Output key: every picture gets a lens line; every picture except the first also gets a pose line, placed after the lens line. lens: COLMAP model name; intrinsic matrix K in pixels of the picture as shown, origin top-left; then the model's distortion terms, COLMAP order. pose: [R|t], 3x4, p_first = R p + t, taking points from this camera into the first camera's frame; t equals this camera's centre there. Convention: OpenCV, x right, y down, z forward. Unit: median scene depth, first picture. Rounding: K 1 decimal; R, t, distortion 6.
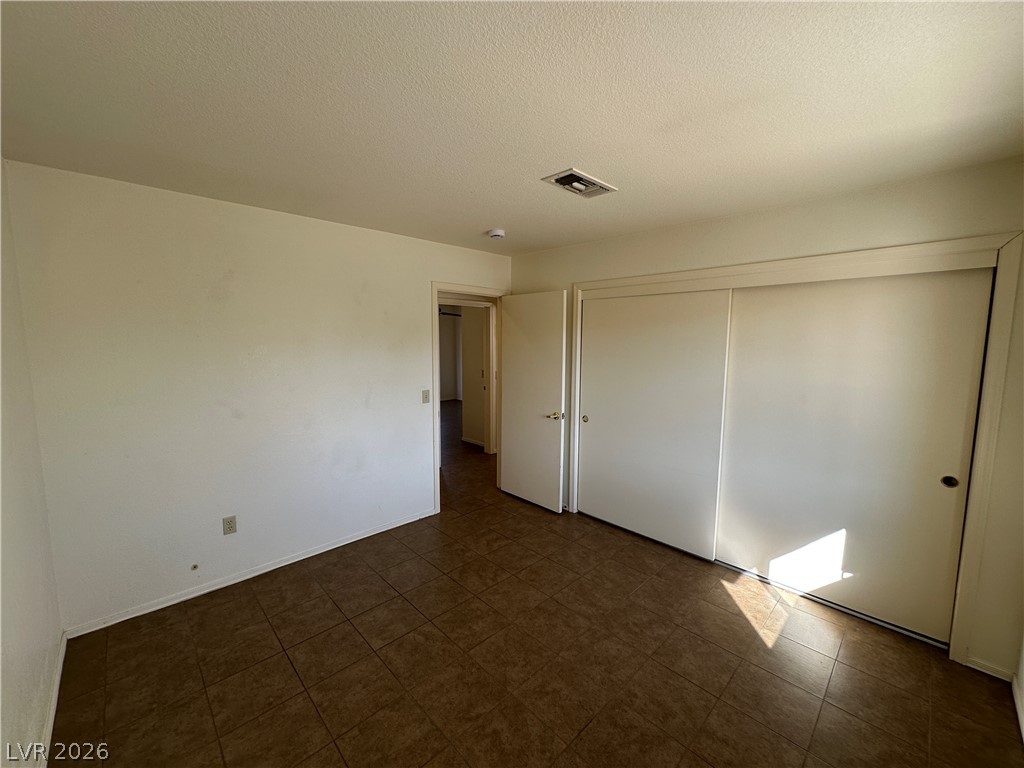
lens RADIAL K [[408.6, 0, 512.6], [0, 408.6, 383.0], [0, 0, 1]] dist [-0.000257, 0.000732]
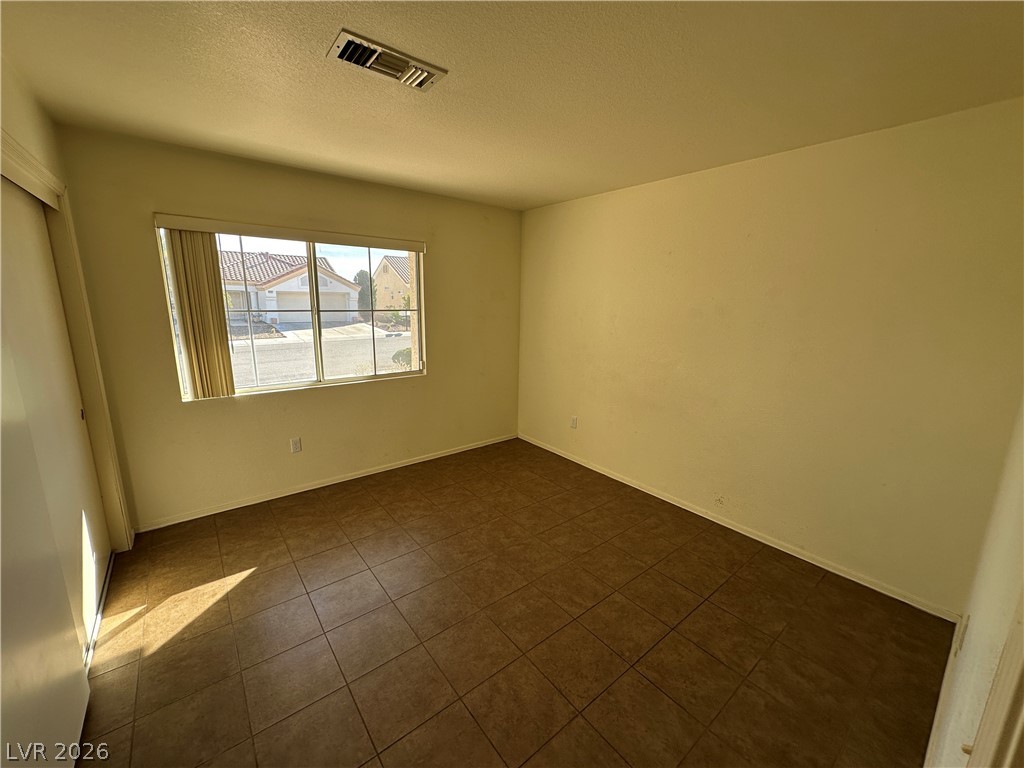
lens RADIAL K [[408.6, 0, 511.5], [0, 408.6, 382.9], [0, 0, 1]] dist [-0.000257, 0.000732]
pose [[-0.995455, -0.040455, 0.086208, -0.126218], [-0.012020, 0.951418, 0.307668, -0.166378], [-0.094466, 0.305233, -0.947580, 1.729593]]
